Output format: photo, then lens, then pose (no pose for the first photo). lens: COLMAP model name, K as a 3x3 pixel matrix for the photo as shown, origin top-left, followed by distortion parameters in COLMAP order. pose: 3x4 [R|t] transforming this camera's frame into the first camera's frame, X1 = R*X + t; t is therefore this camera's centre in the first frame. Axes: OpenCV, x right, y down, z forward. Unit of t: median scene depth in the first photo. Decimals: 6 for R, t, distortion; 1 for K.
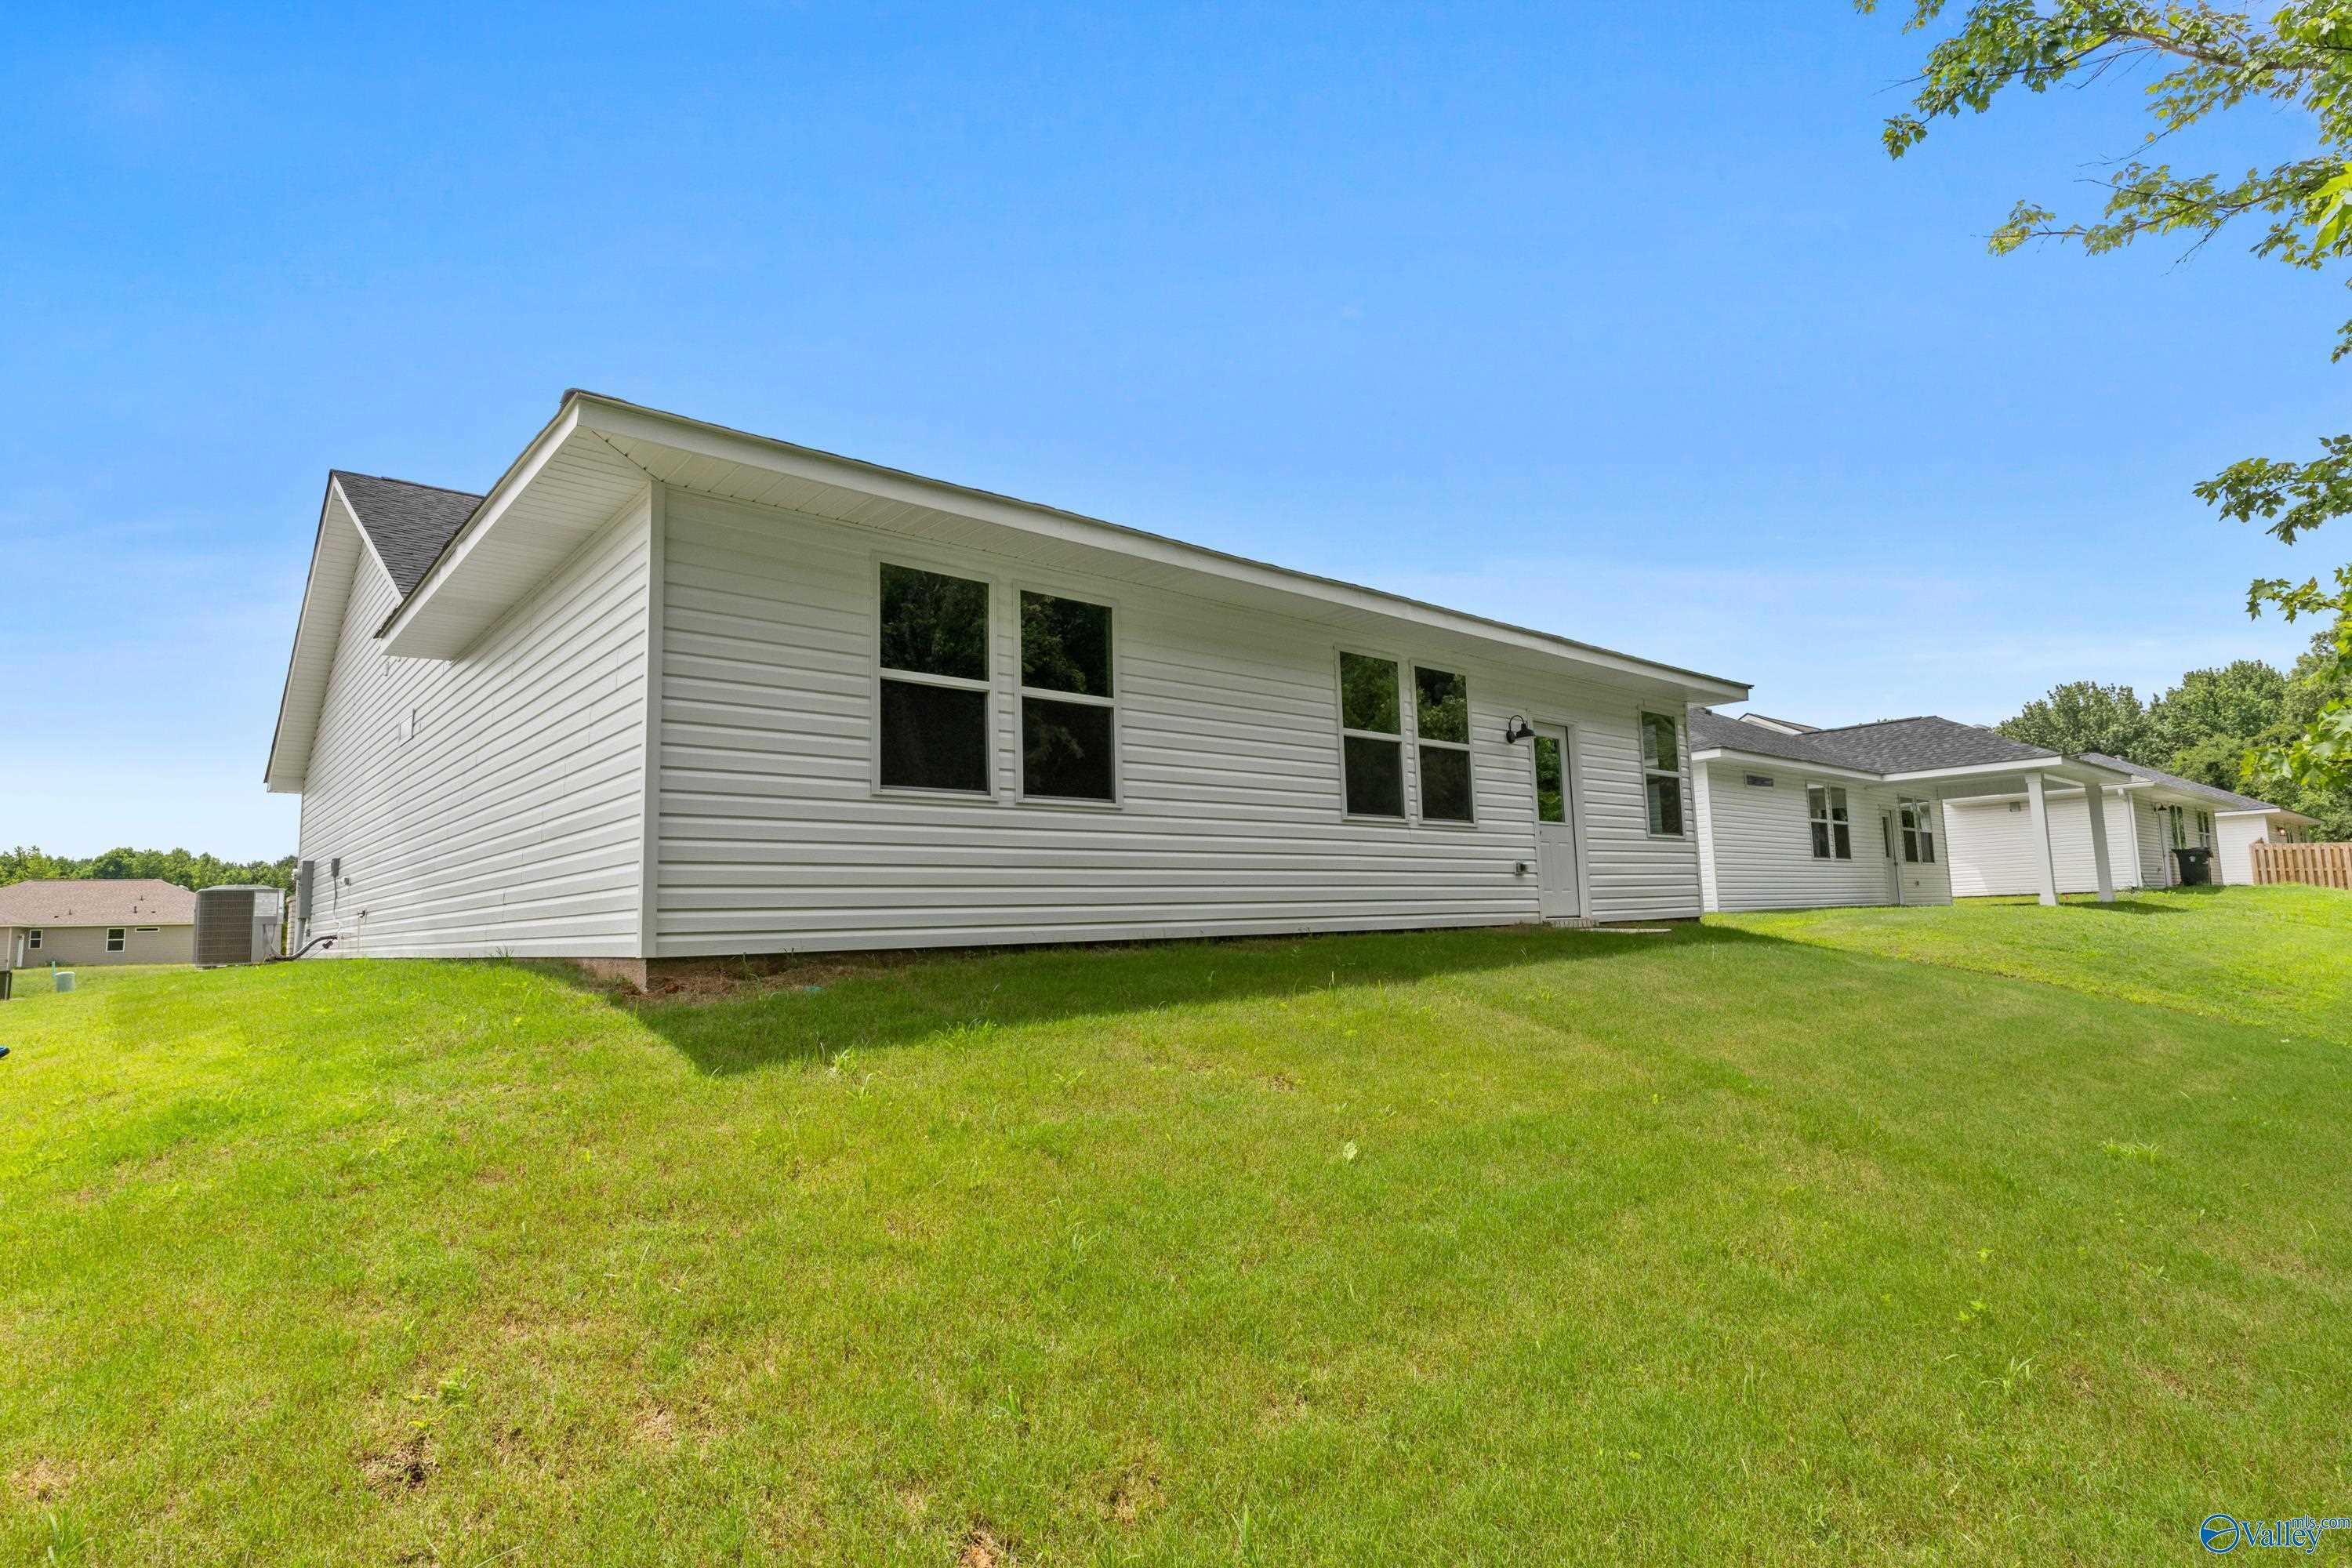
lens RADIAL K [[1141.5, 0, 1179.1], [0, 1141.5, 749.8], [0, 0, 1]] dist [-0.001585, -0.001621]
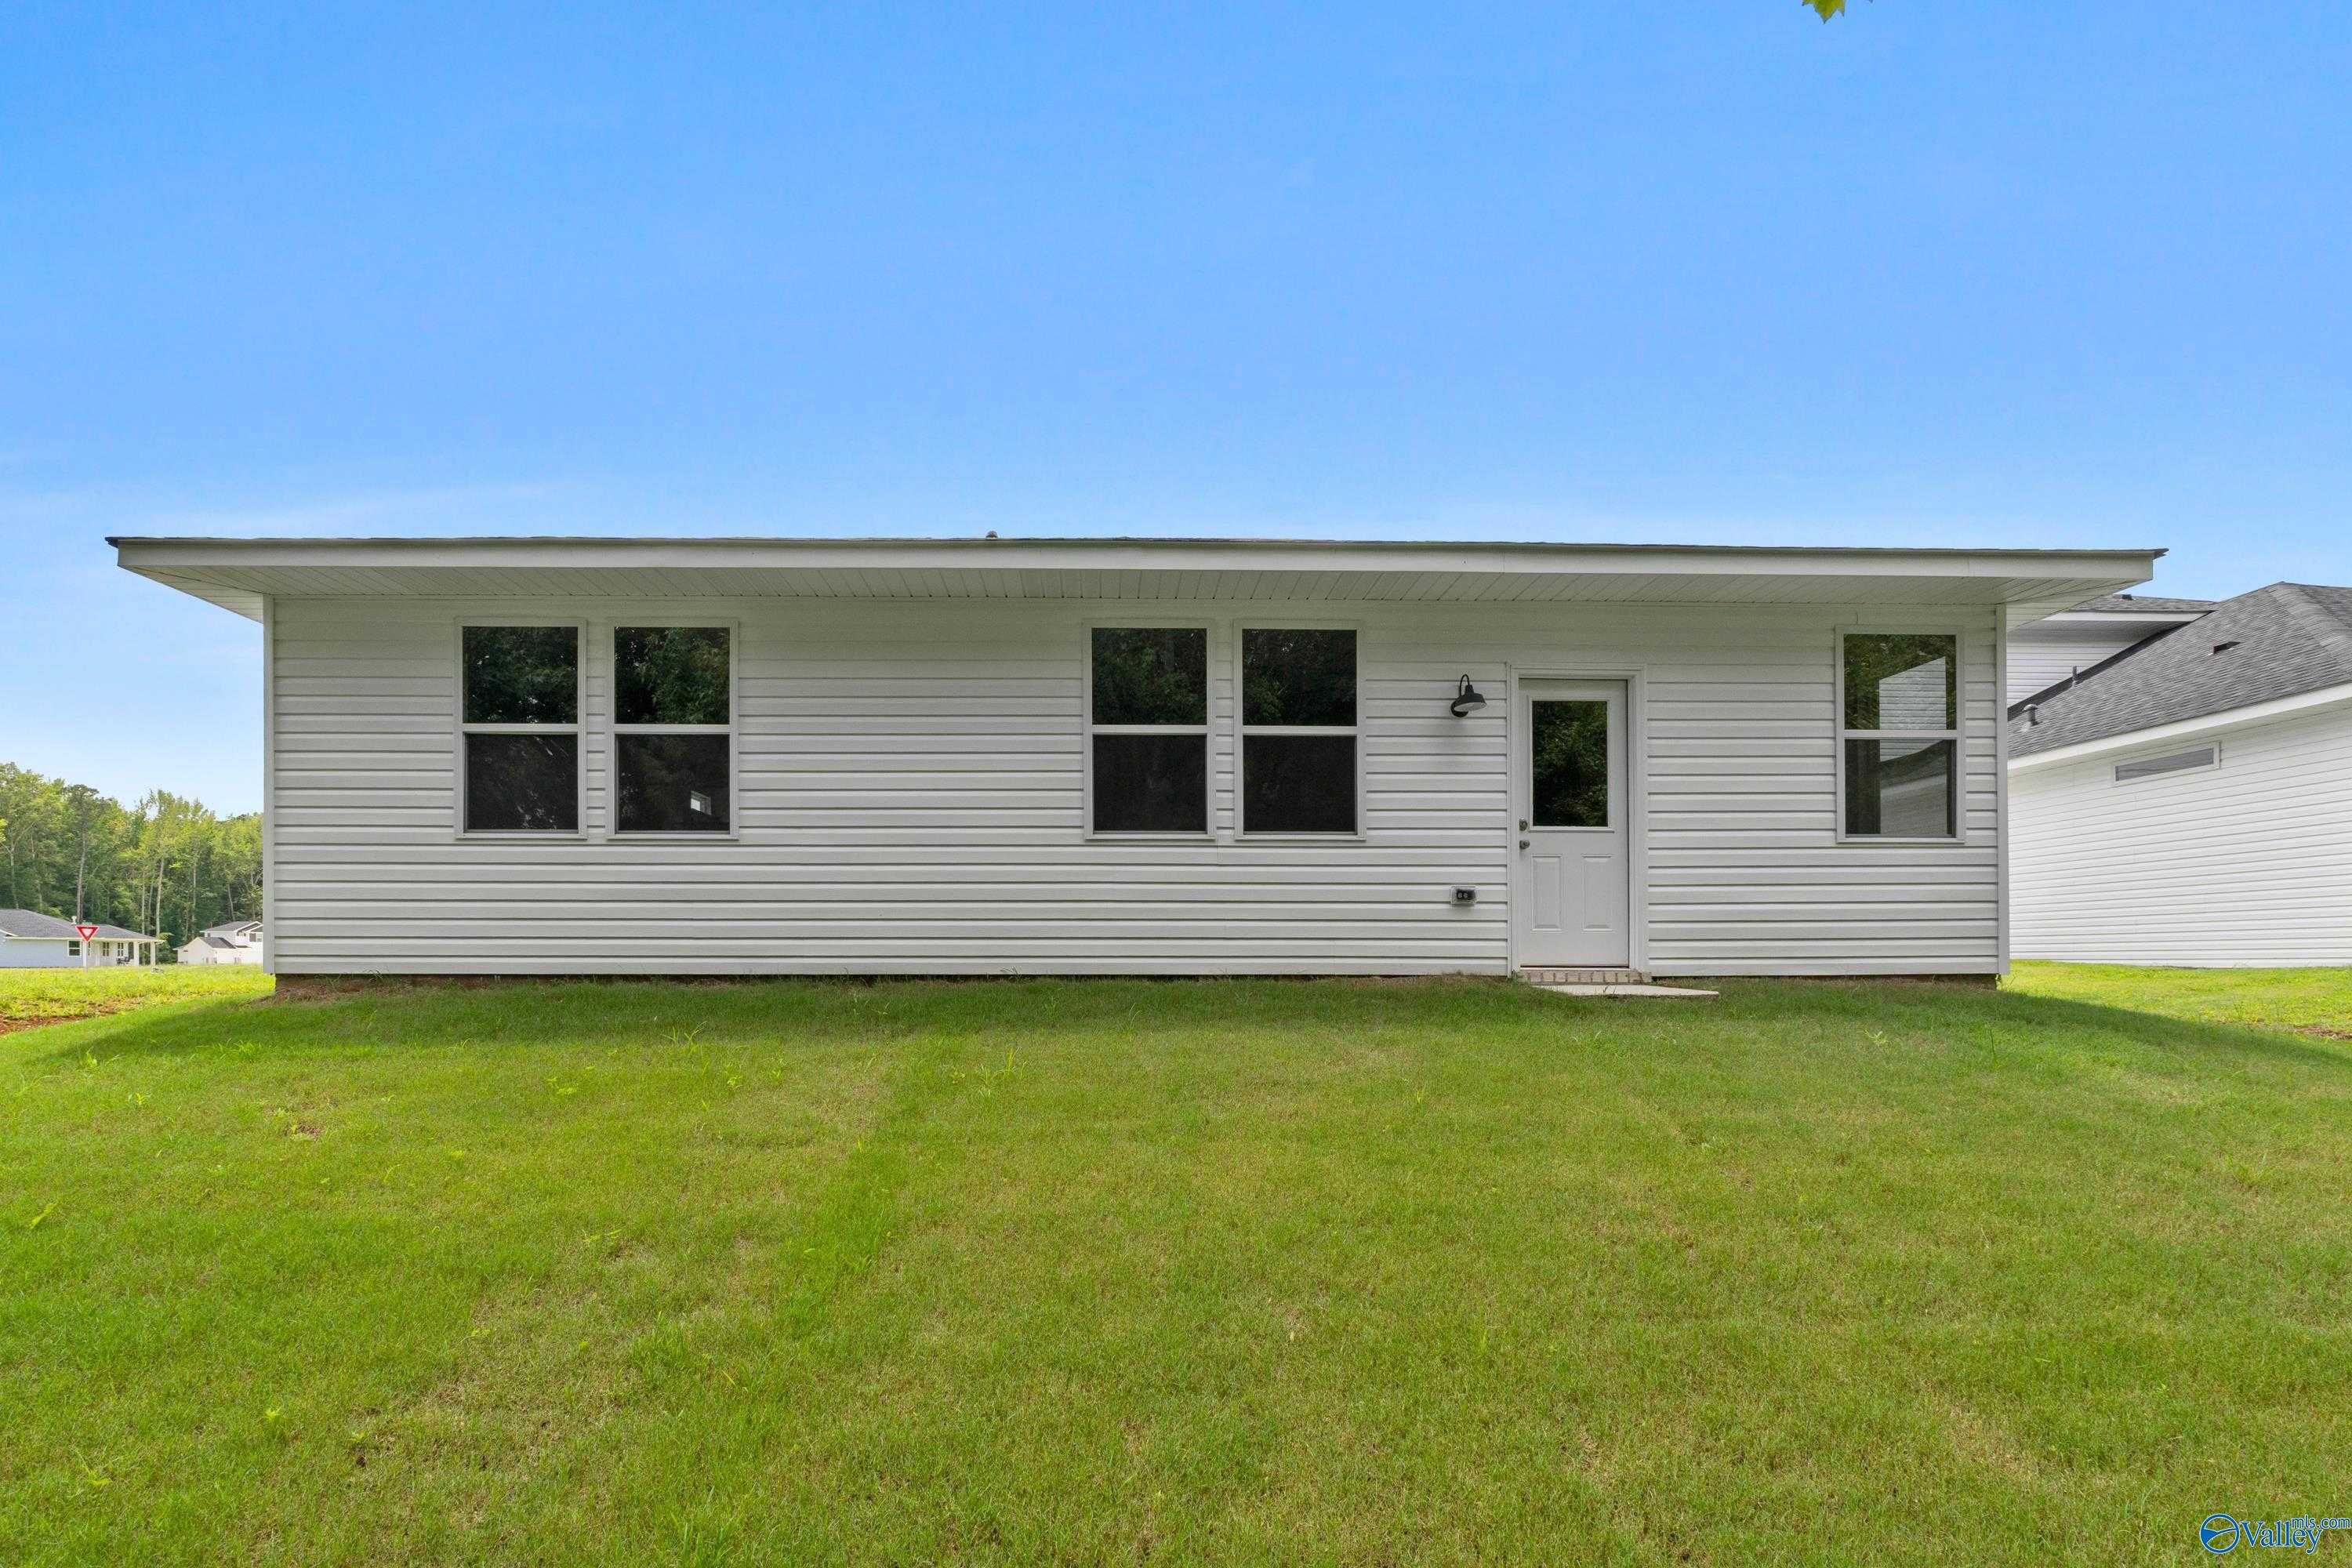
lens RADIAL K [[932.3, 0, 1174.6], [0, 932.3, 946.2], [0, 0, 1]] dist [-0.009824, -0.000198]
pose [[0.772145, 0.020951, -0.635101, 0.597188], [0.072753, 0.989969, 0.121109, 0.058771], [0.631268, -0.139720, 0.762876, 0.505372]]
